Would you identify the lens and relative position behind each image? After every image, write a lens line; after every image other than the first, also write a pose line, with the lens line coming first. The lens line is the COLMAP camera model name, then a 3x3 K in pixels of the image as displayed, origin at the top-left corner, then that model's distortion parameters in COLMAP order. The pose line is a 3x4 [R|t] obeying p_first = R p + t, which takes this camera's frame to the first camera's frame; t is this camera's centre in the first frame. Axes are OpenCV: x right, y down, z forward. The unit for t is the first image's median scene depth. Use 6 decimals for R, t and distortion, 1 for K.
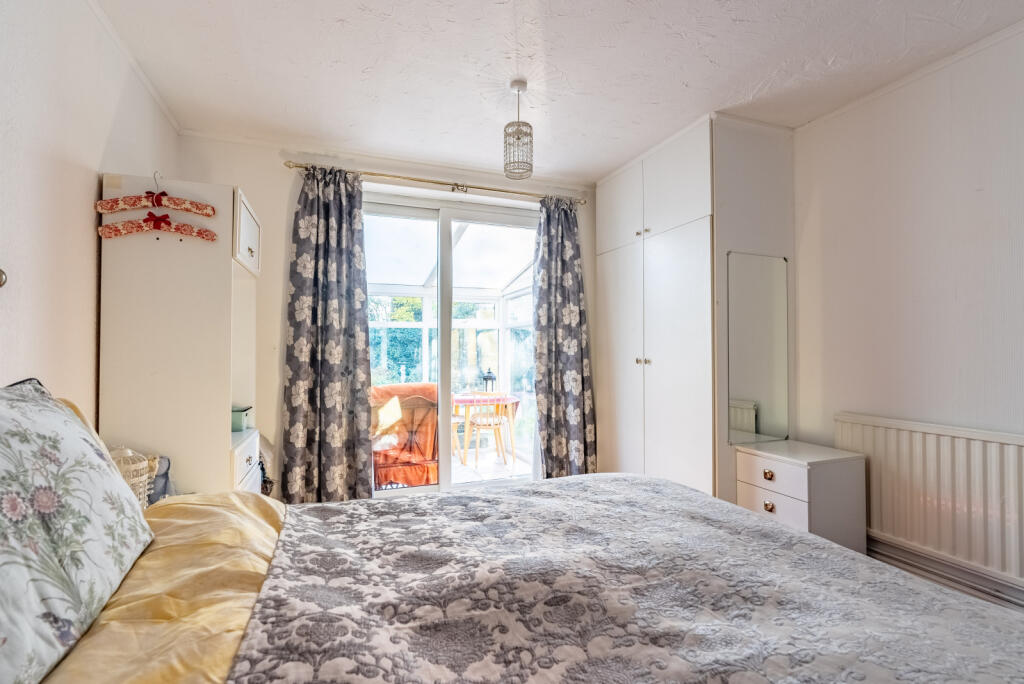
lens RADIAL K [[475.9, 0, 514.6], [0, 475.9, 346.0], [0, 0, 1]] dist [-0.002024, -0.000645]
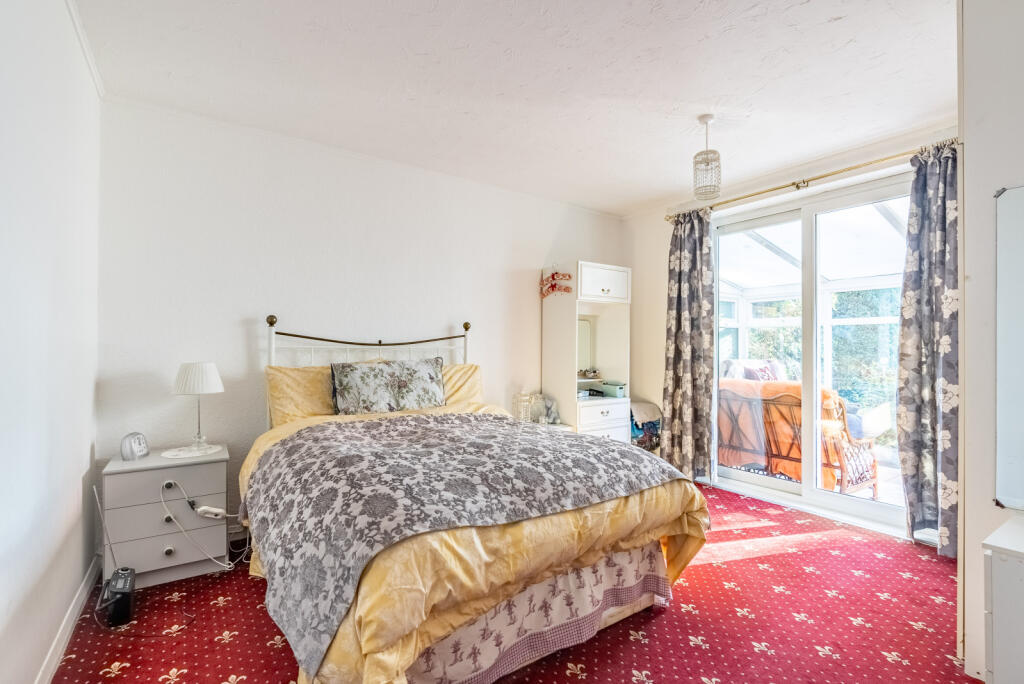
lens RADIAL K [[475.9, 0, 513.2], [0, 475.9, 343.3], [0, 0, 1]] dist [-0.002024, -0.000645]
pose [[0.230958, -0.005203, -0.972950, 0.775262], [0.006545, 0.999971, -0.003794, -0.005080], [0.972942, -0.005492, 0.230986, 0.213105]]
